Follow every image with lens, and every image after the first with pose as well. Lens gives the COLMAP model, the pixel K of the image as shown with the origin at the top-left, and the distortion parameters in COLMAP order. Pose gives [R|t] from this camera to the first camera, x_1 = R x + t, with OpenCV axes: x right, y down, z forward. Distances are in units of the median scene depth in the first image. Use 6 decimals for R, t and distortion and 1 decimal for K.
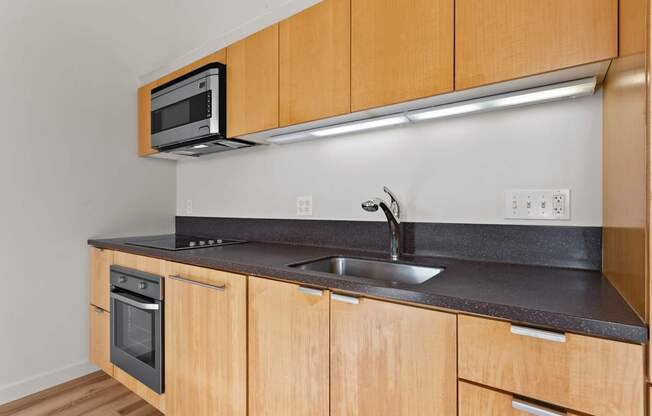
lens RADIAL K [[314.2, 0, 325.7], [0, 314.2, 208.6], [0, 0, 1]] dist [-0.005417, 0.000682]
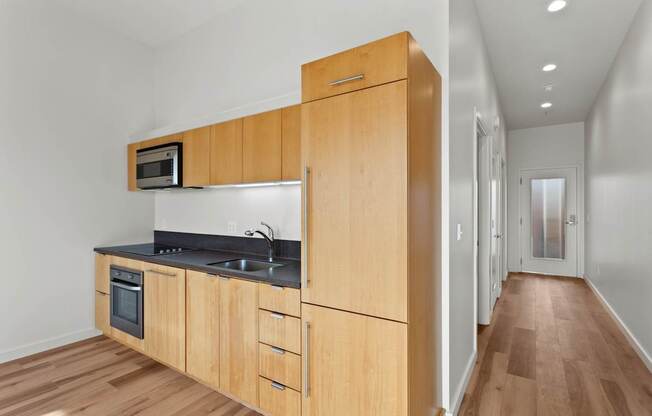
lens RADIAL K [[314.2, 0, 325.0], [0, 314.2, 208.8], [0, 0, 1]] dist [-0.005417, 0.000682]
pose [[0.999589, 0.000151, 0.028666, 0.390743], [-0.000077, 0.999997, -0.002590, -0.109536], [-0.028666, 0.002586, 0.999586, -0.680406]]
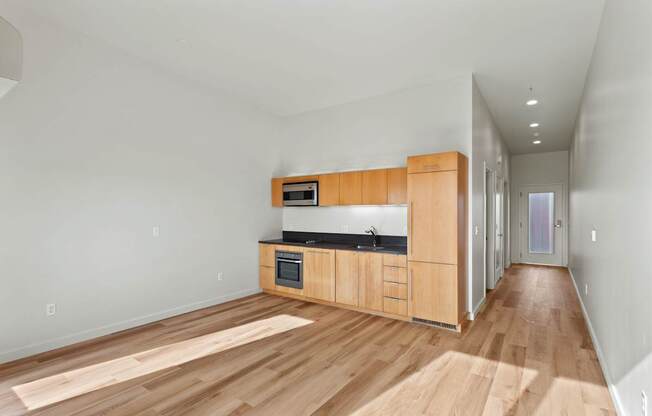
lens RADIAL K [[314.2, 0, 326.2], [0, 314.2, 214.7], [0, 0, 1]] dist [-0.005417, 0.000682]
pose [[0.999993, -0.001570, 0.003287, -0.259829], [0.001548, 0.999978, 0.006489, -0.165620], [-0.003297, -0.006484, 0.999974, -1.973098]]
